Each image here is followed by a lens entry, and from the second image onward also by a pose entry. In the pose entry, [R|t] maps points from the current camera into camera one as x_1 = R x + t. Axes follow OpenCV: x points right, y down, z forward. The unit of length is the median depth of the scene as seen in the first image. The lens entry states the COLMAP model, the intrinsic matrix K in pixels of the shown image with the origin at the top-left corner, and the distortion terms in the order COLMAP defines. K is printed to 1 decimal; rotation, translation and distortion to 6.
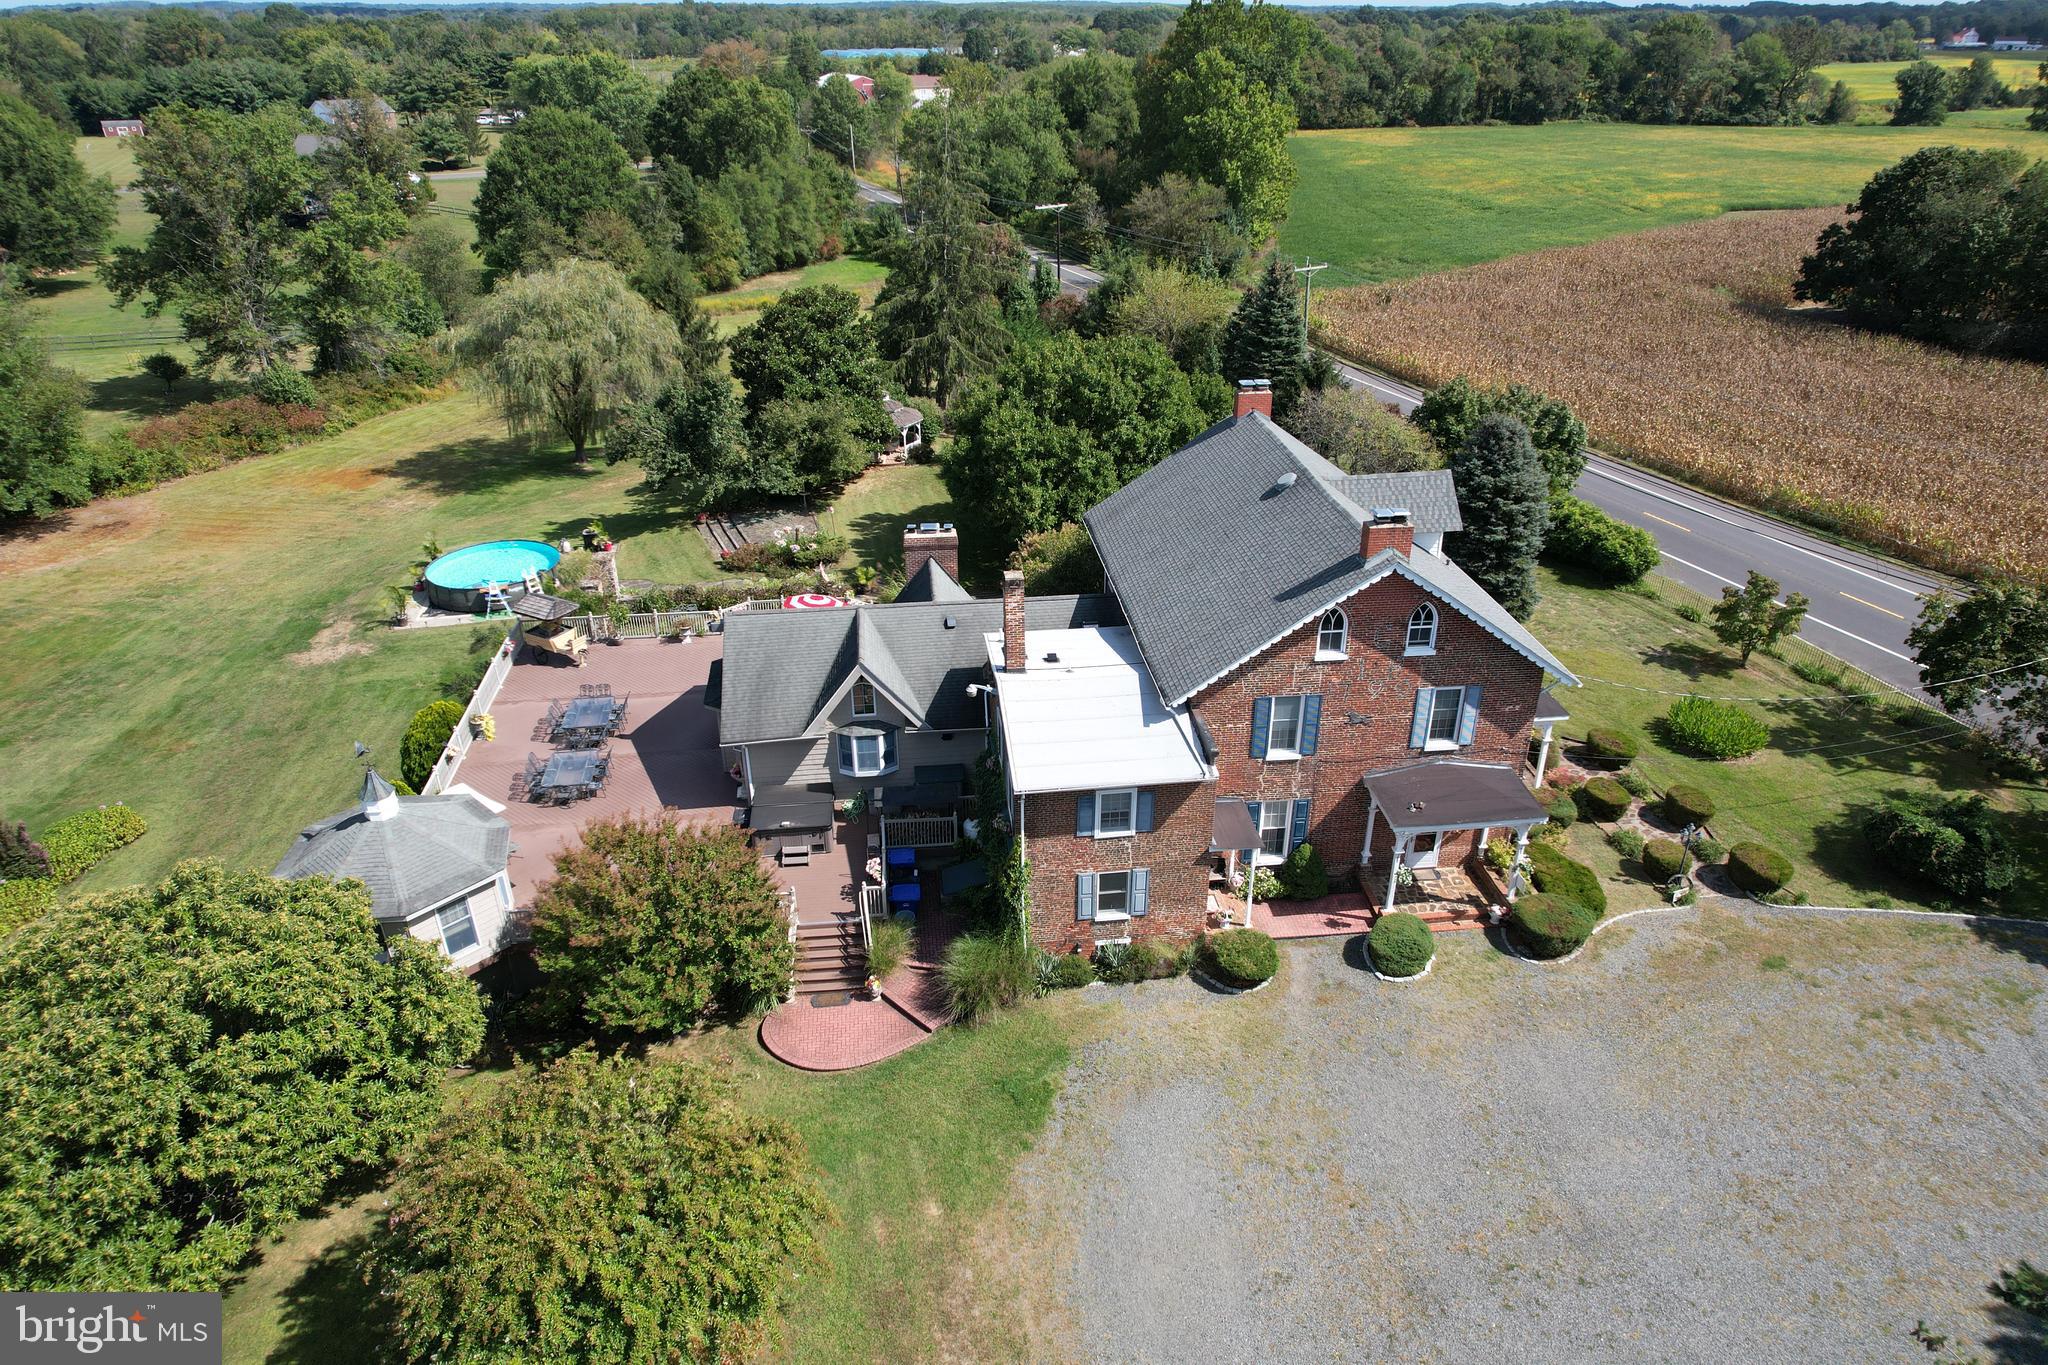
lens RADIAL K [[1305.8, 0, 1032.9], [0, 1305.8, 689.0], [0, 0, 1]] dist [-0.073211, 0.065746]
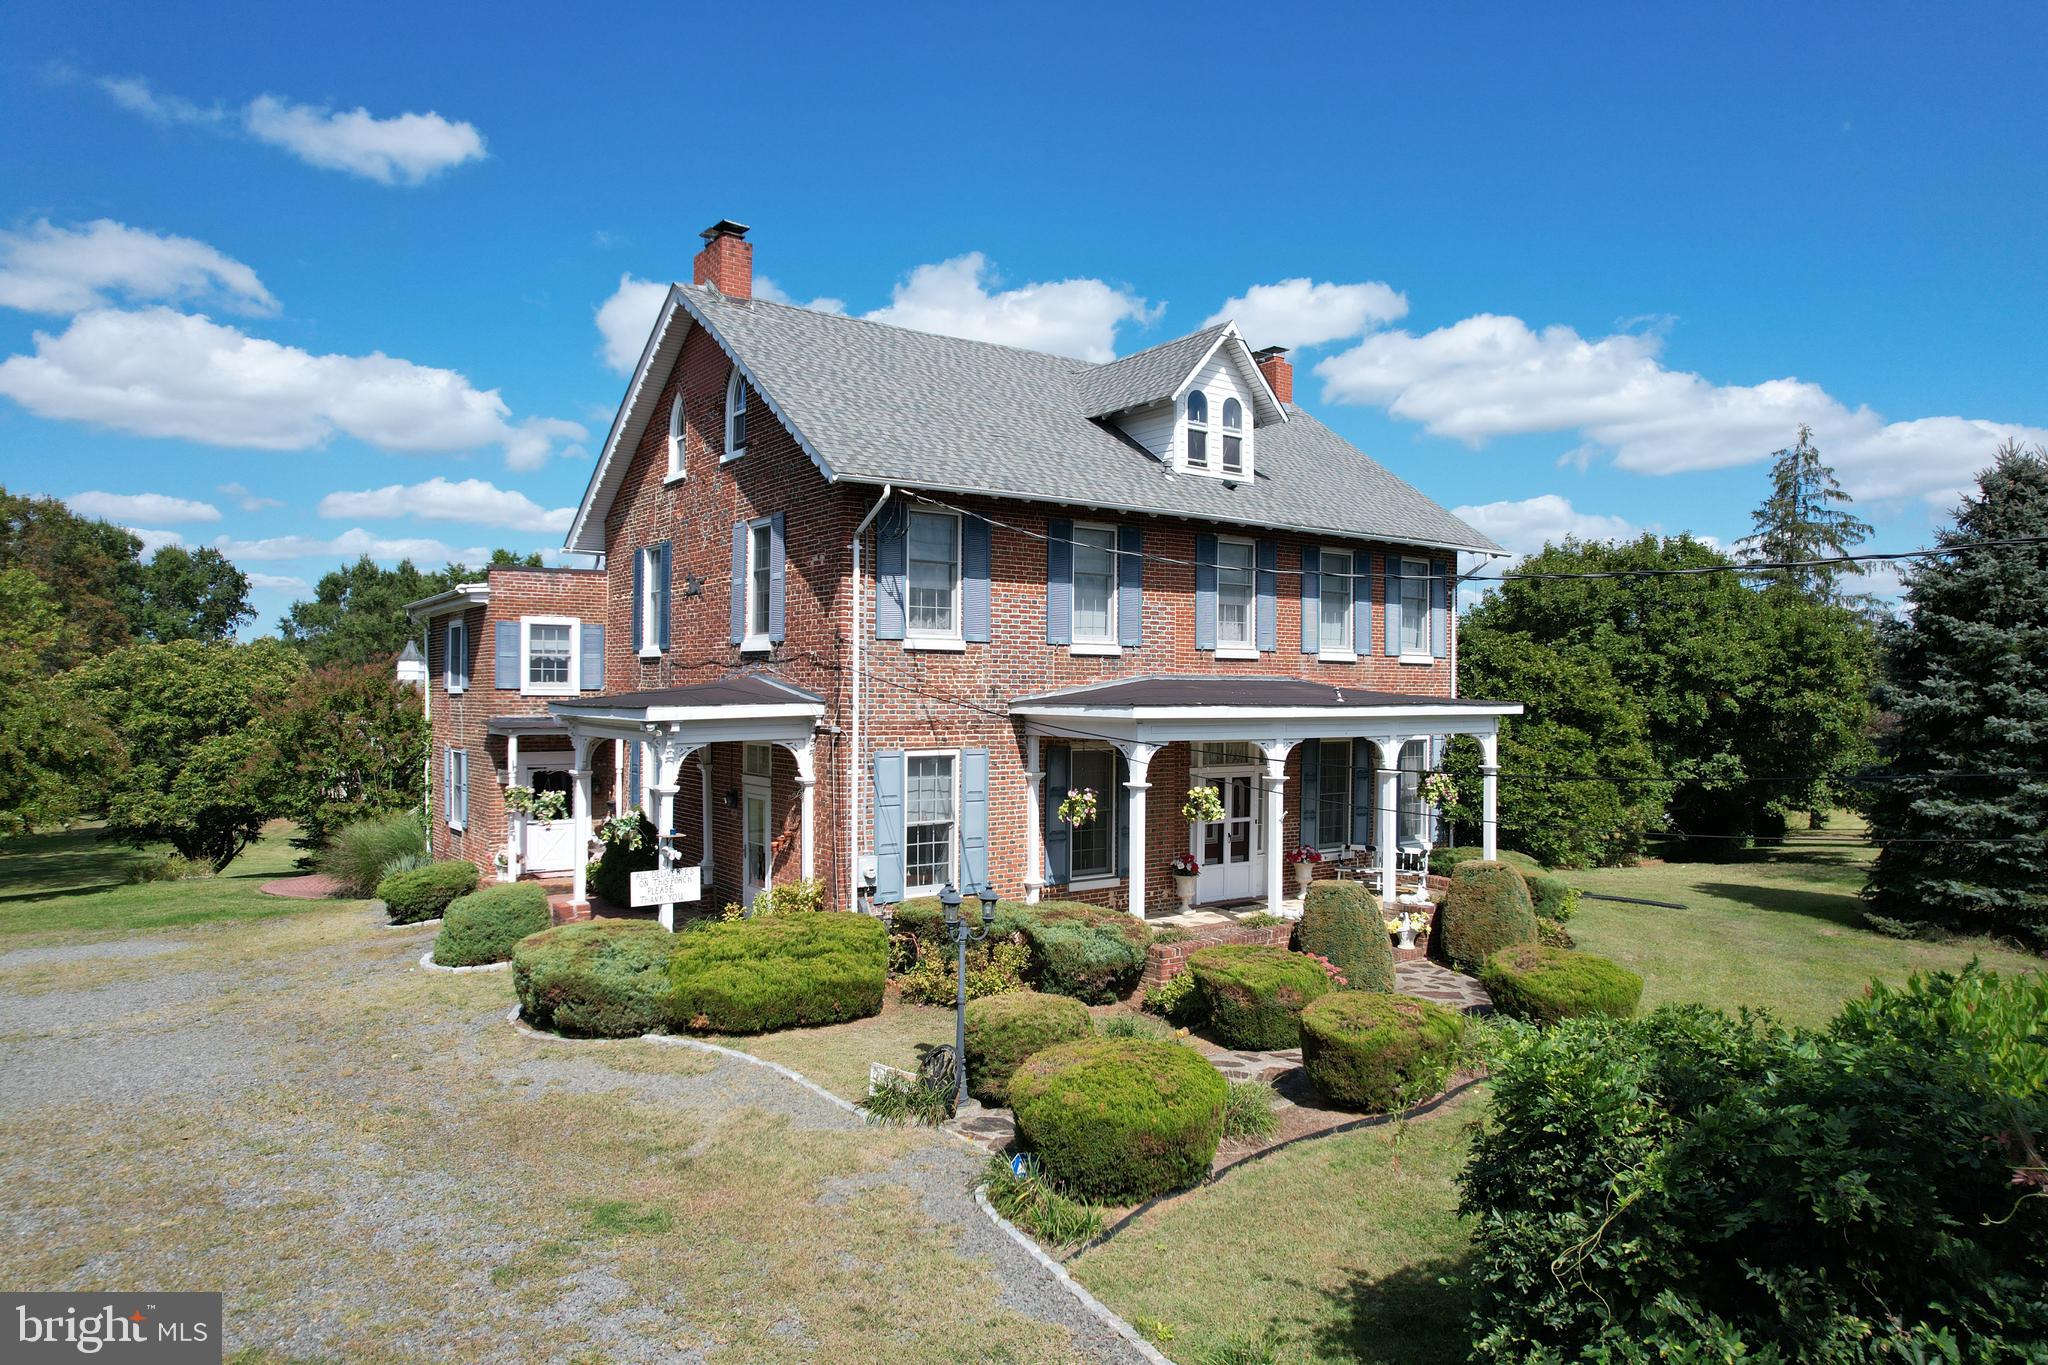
lens RADIAL K [[1305.8, 0, 1037.3], [0, 1305.8, 686.5], [0, 0, 1]] dist [-0.073211, 0.065746]
pose [[0.498392, 0.000509, -0.866952, 0.796009], [-0.410079, 0.881194, -0.235229, 0.131723], [0.763833, 0.472755, 0.439389, 0.823837]]
